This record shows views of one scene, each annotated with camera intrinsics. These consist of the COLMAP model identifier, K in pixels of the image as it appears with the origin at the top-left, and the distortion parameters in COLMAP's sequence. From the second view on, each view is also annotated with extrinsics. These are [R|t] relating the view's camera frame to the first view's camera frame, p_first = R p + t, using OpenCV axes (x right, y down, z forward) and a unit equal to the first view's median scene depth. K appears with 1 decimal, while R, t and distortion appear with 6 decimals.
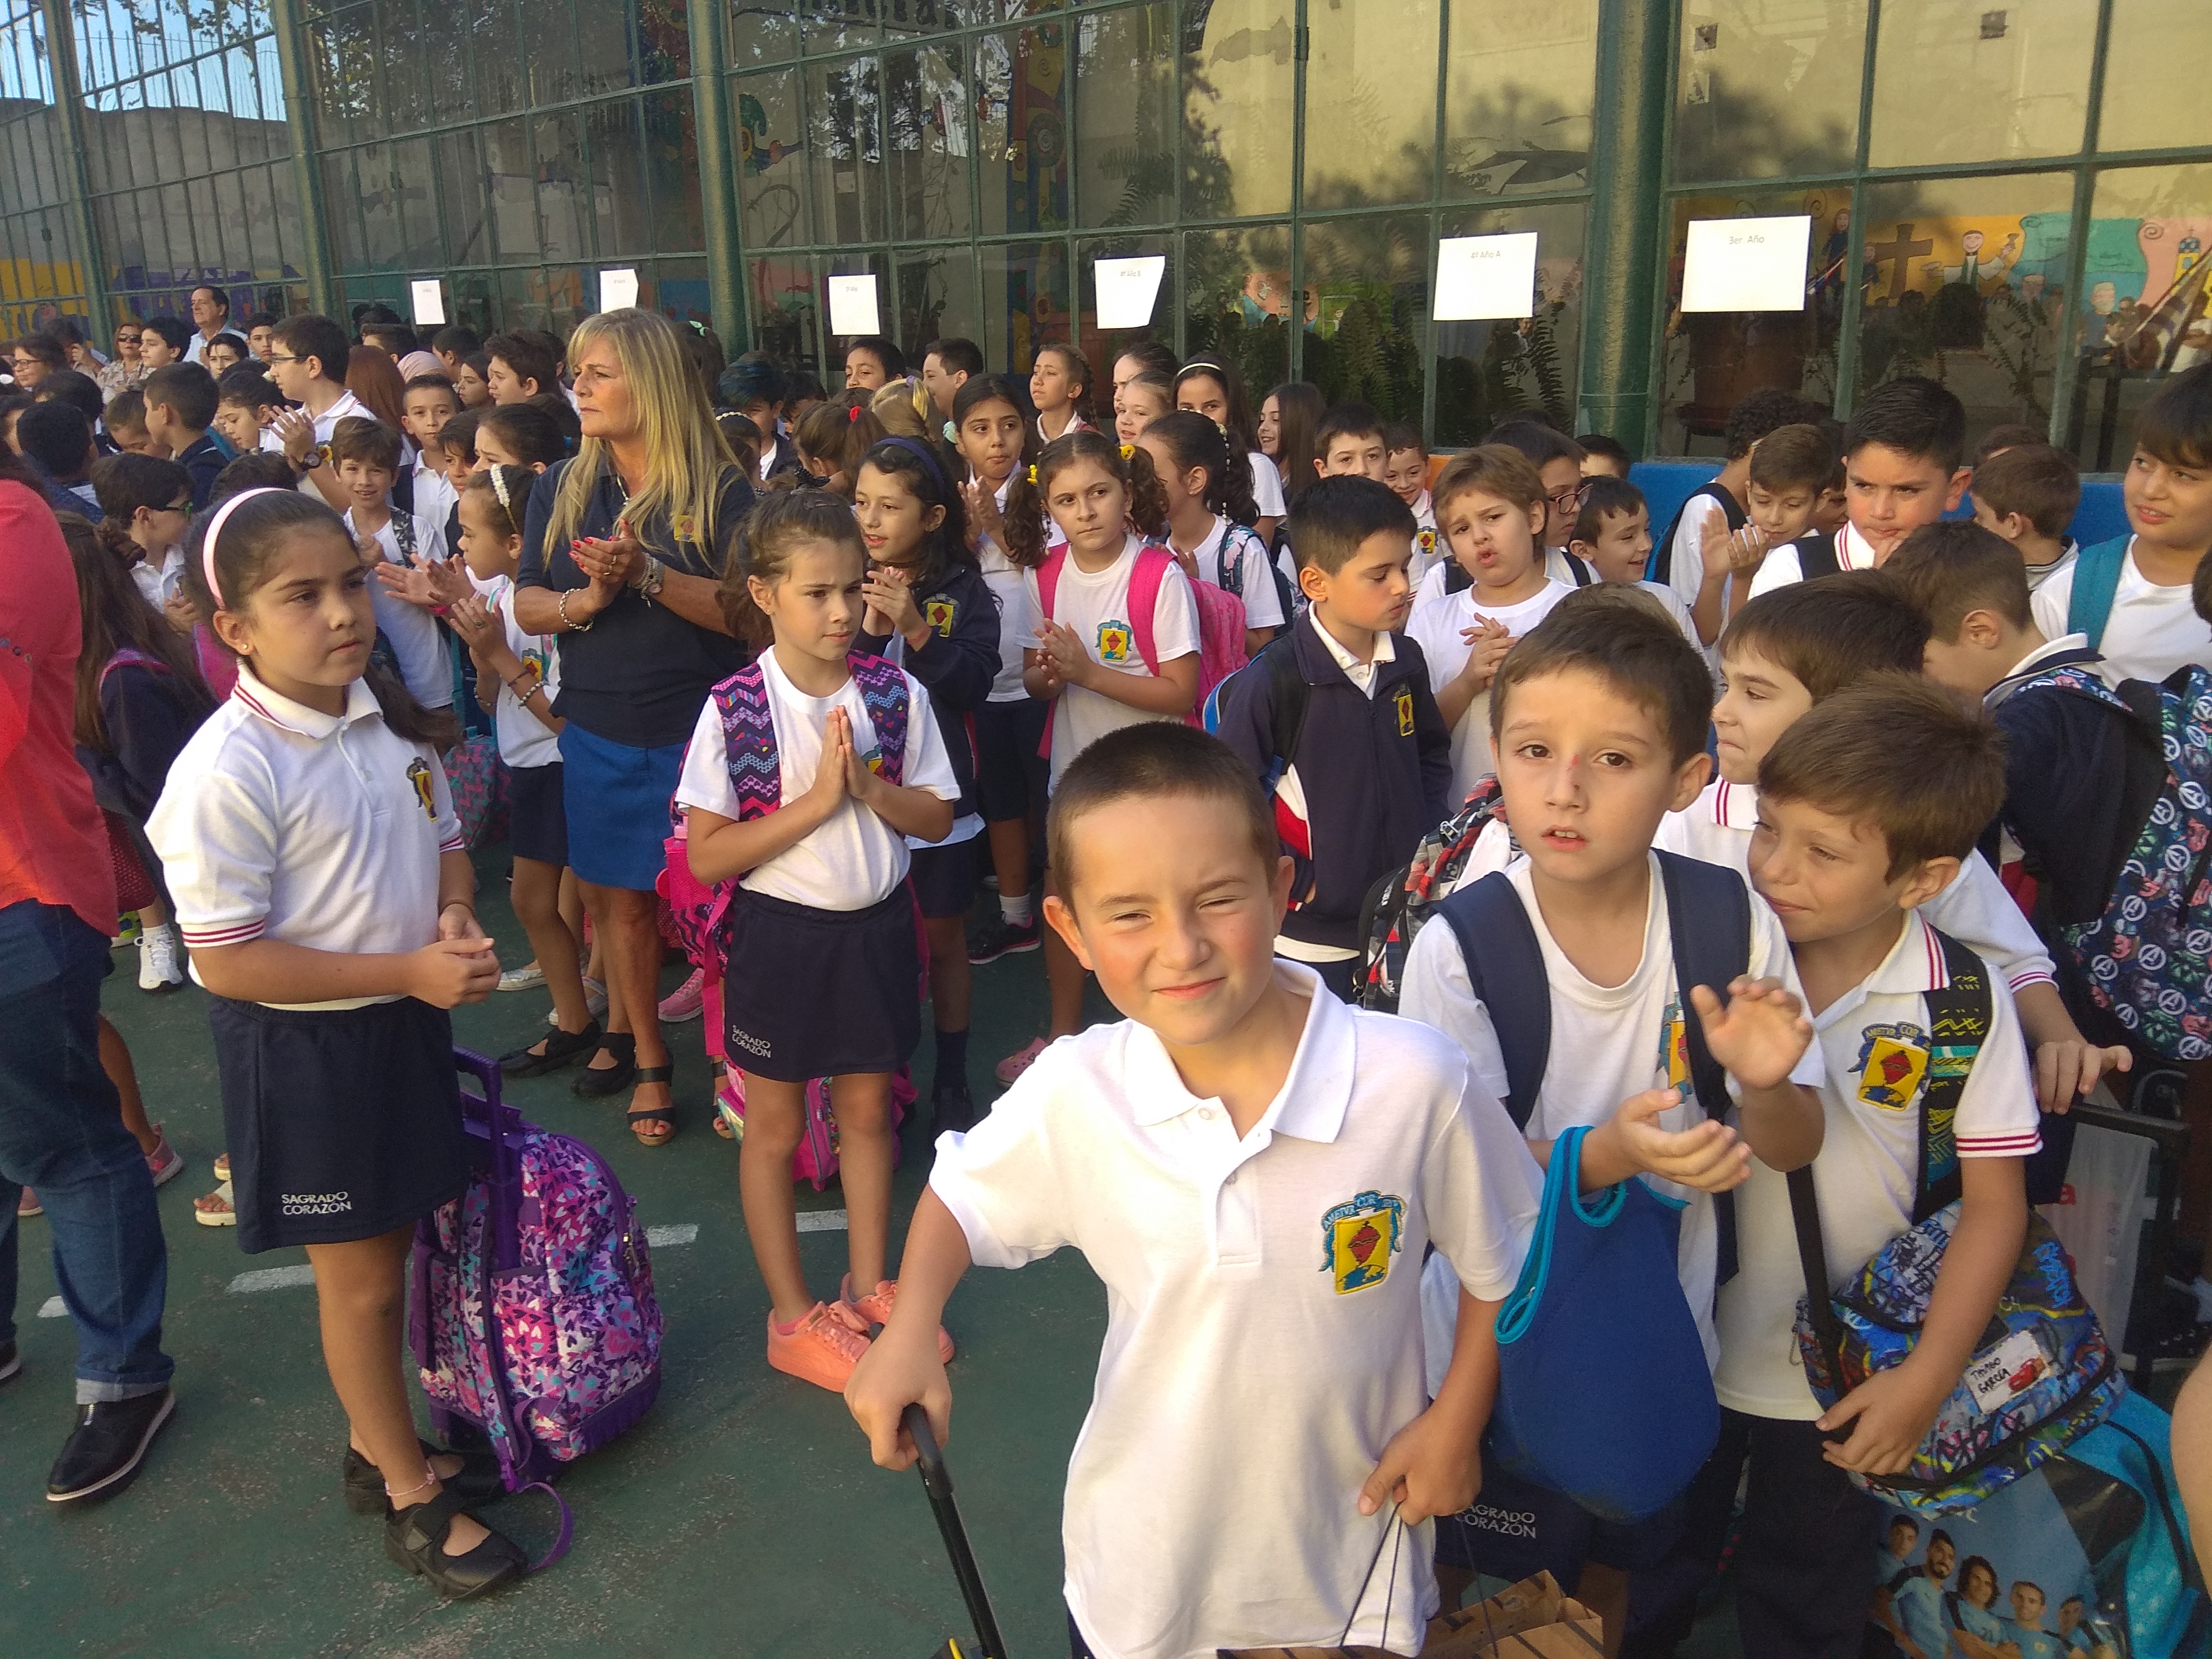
lens RADIAL K [[1757.5, 0, 1106.0], [0, 1757.5, 829.5], [0, 0, 1]] dist [0.047164, -0.087621]
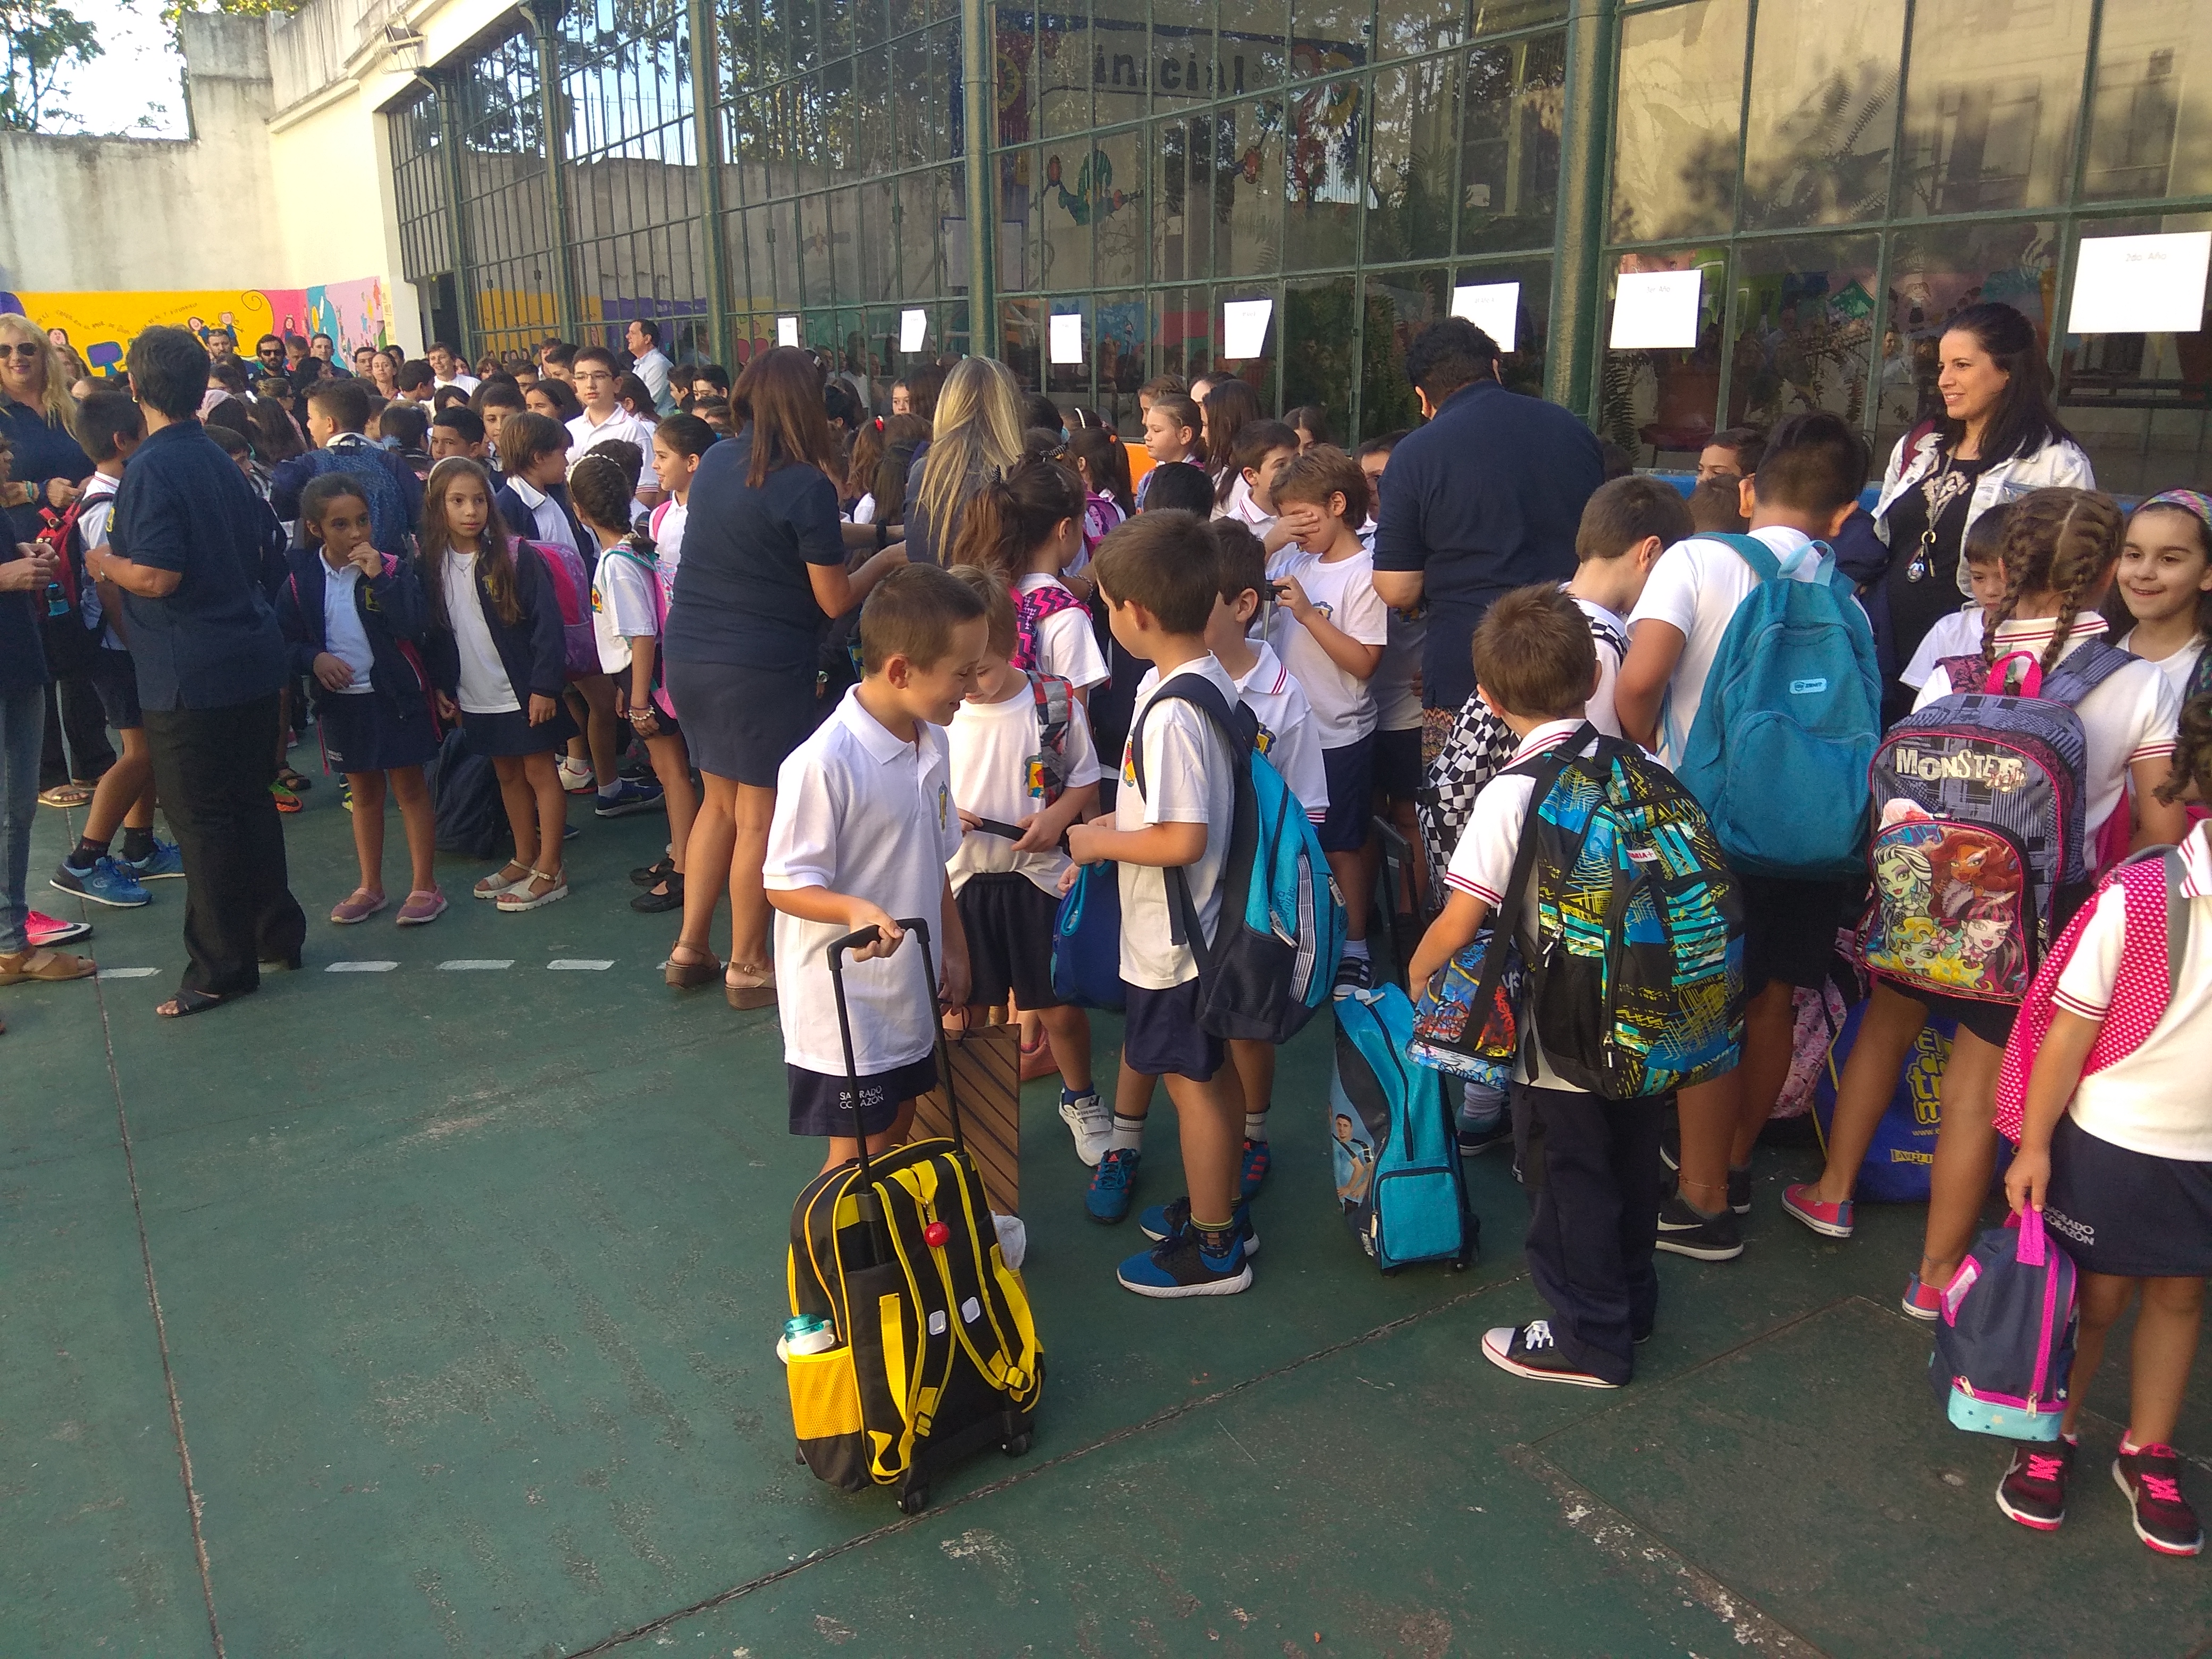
lens RADIAL K [[1757.5, 0, 1106.0], [0, 1757.5, 829.5], [0, 0, 1]] dist [0.047164, -0.087621]
pose [[0.968800, 0.064478, -0.239309, 0.166956], [-0.067300, 0.997726, -0.003630, 0.036026], [0.238530, 0.019623, 0.970937, -0.141492]]
